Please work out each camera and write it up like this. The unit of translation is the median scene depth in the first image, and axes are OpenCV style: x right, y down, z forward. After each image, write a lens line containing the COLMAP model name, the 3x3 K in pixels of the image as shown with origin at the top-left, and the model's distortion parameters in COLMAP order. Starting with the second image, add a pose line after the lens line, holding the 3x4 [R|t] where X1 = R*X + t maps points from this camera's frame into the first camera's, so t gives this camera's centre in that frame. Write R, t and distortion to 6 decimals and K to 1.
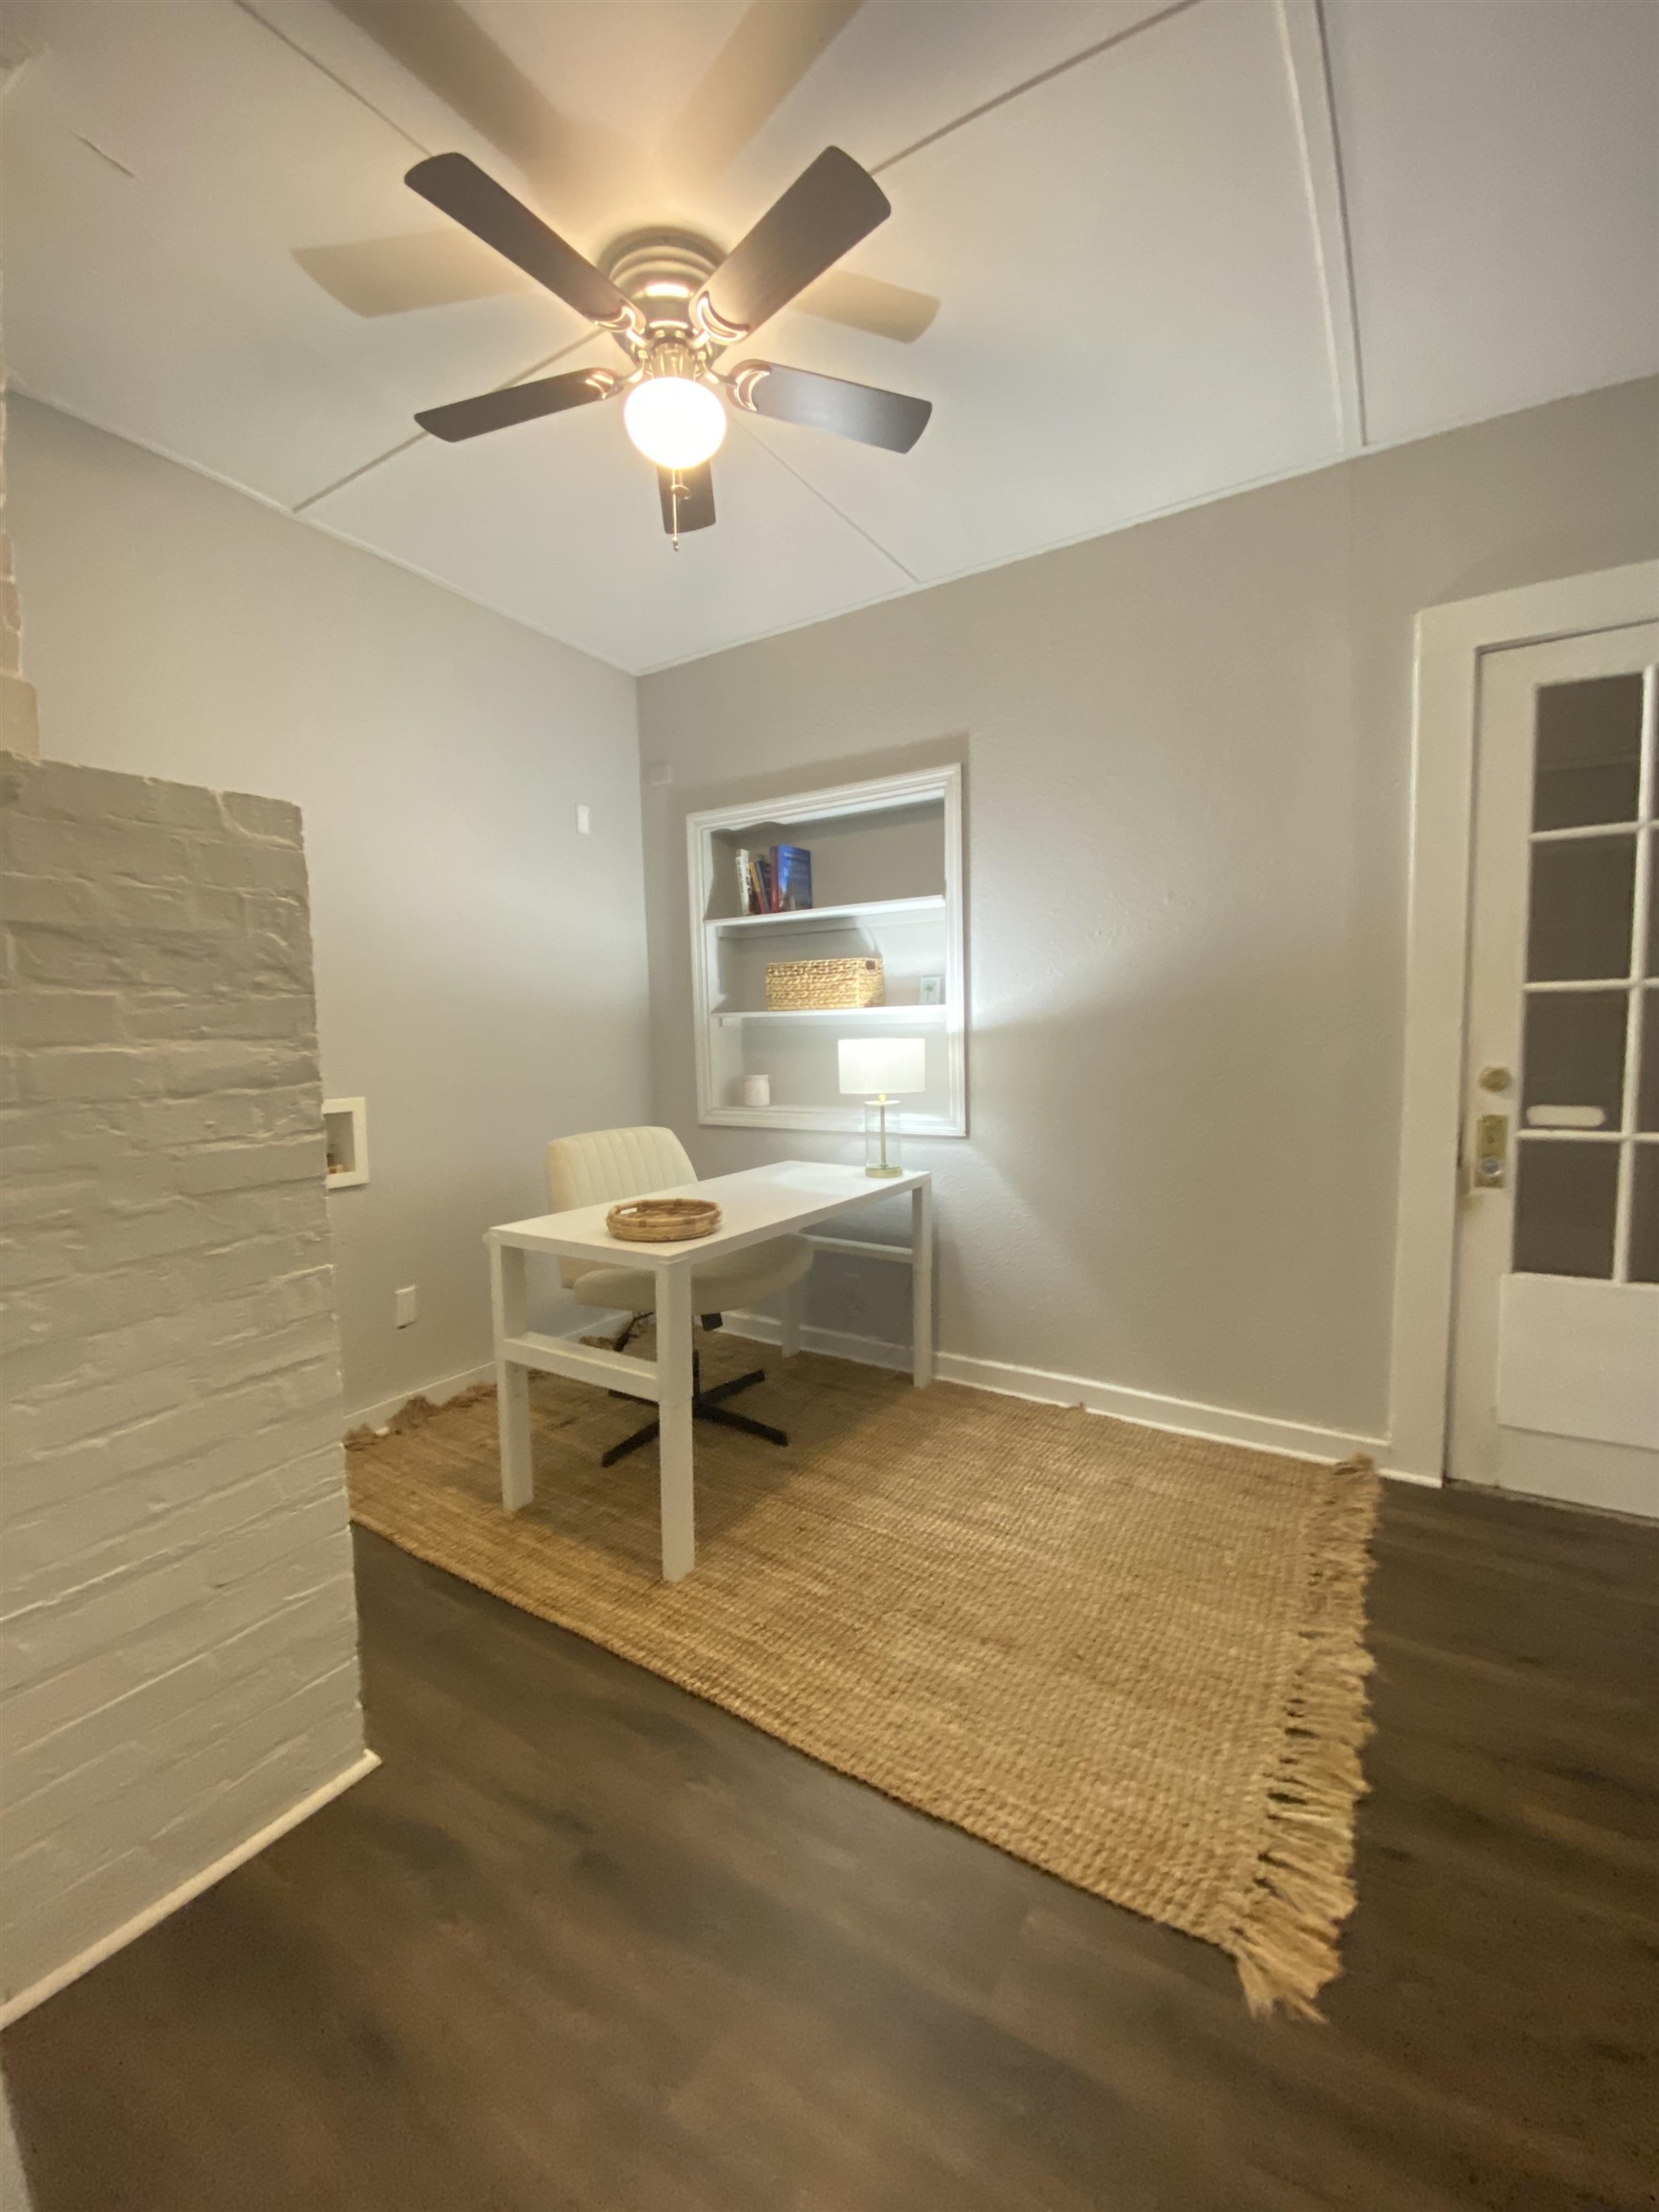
lens RADIAL K [[901.4, 0, 833.3], [0, 901.4, 1107.5], [0, 0, 1]] dist [0.036394, -0.028267]
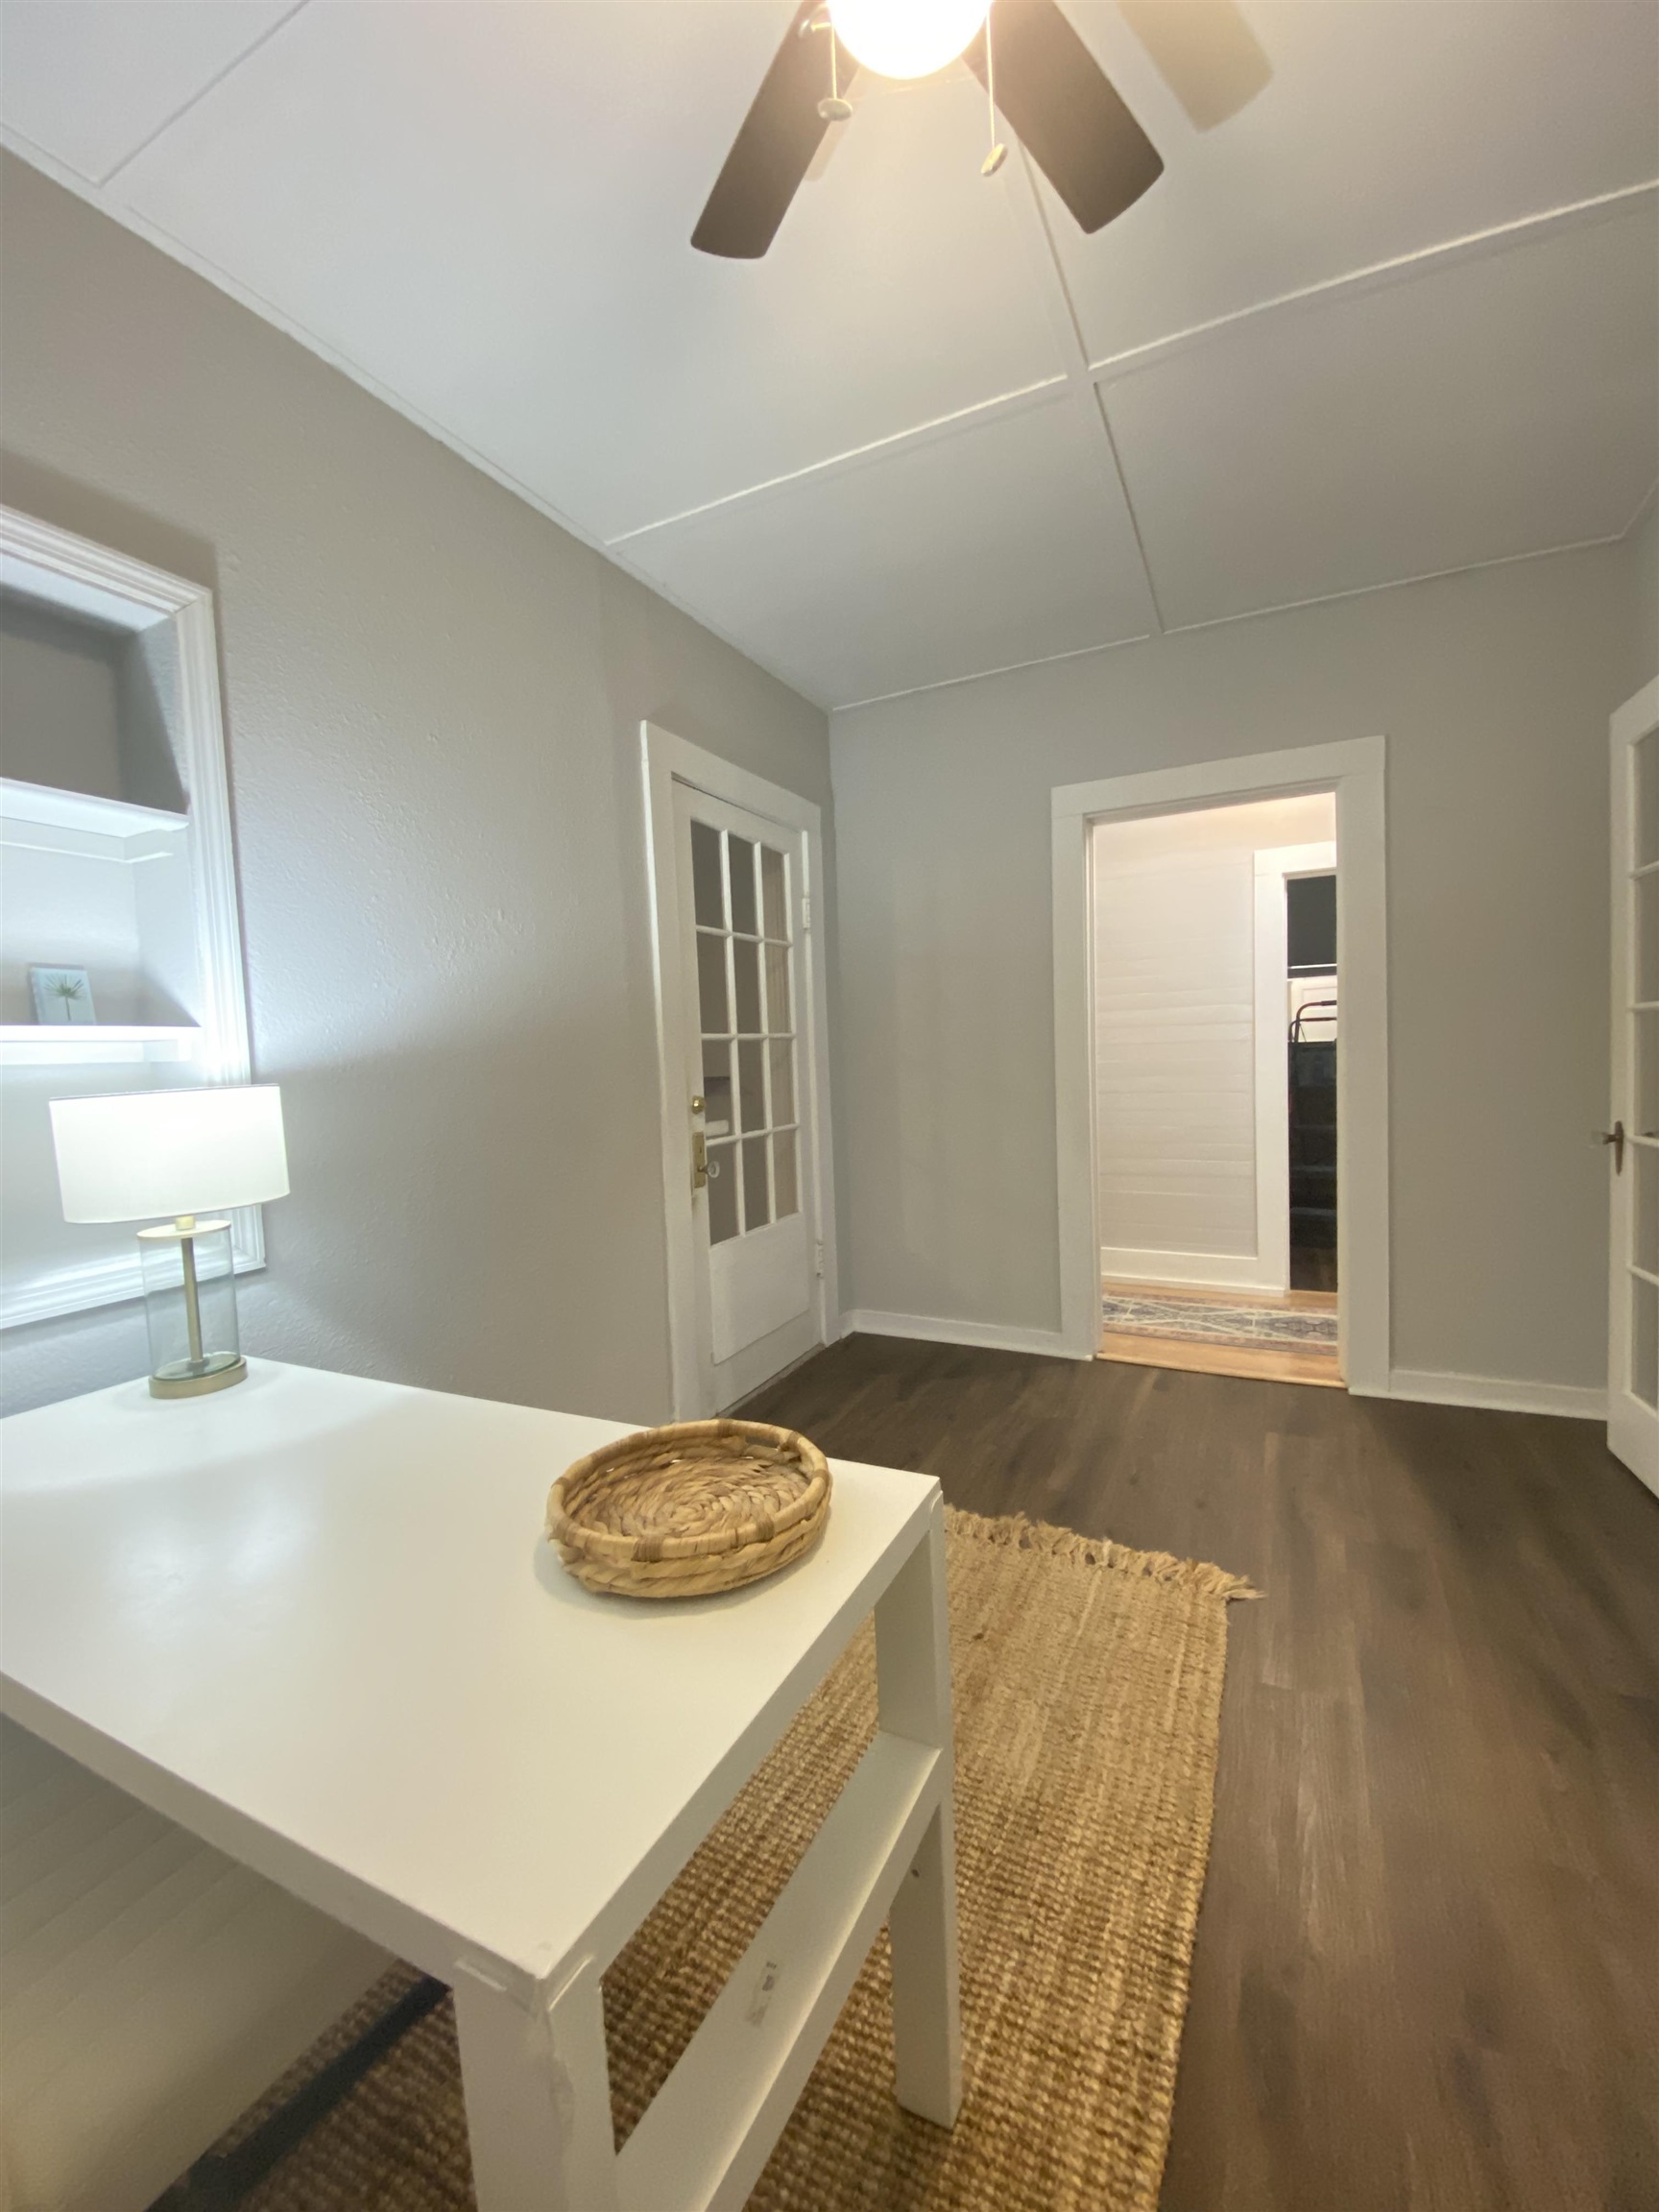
lens RADIAL K [[901.4, 0, 833.3], [0, 901.4, 1107.5], [0, 0, 1]] dist [0.036394, -0.028267]
pose [[-0.100367, -0.028192, 0.994551, -0.585097], [0.131163, 0.990500, 0.041314, -0.055033], [-0.986267, 0.134595, -0.095716, 0.929981]]
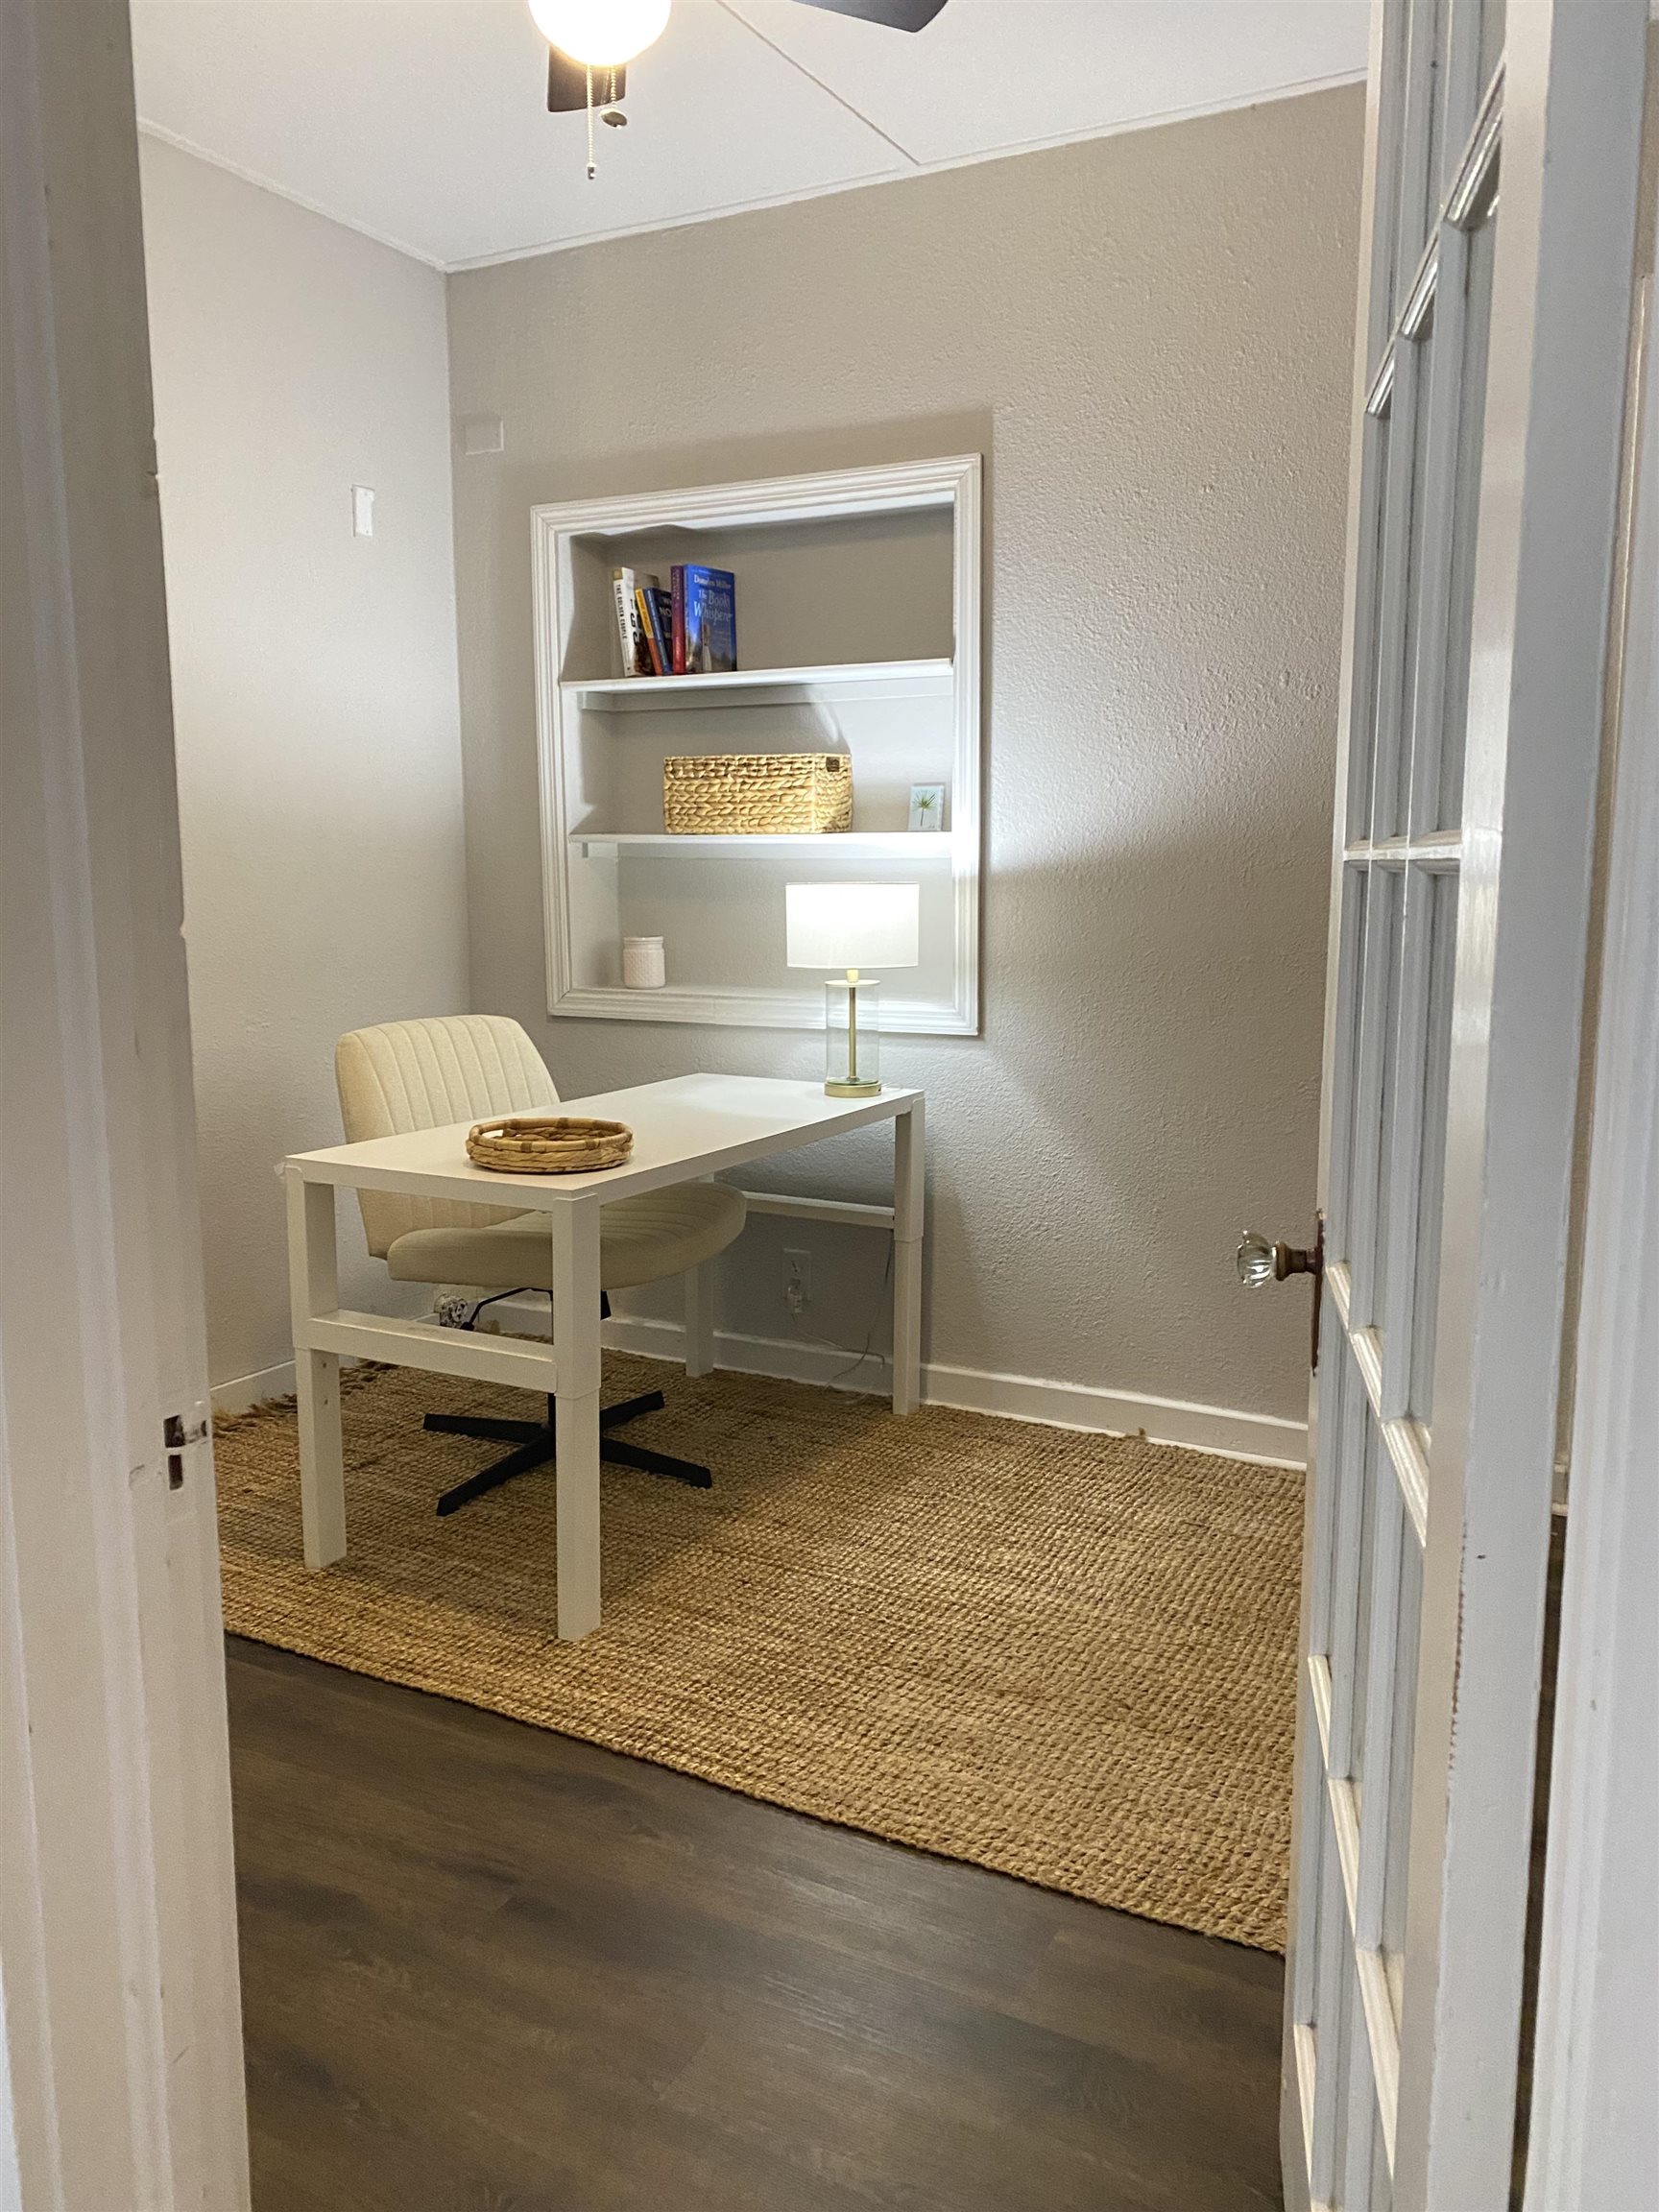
lens RADIAL K [[1710.3, 0, 789.8], [0, 1710.3, 1108.0], [0, 0, 1]] dist [0.049174, -0.004383]
pose [[0.998562, 0.009463, 0.052770, -0.071441], [-0.012774, 0.997947, 0.062754, 0.010708], [-0.052068, -0.063338, 0.996633, -0.304169]]
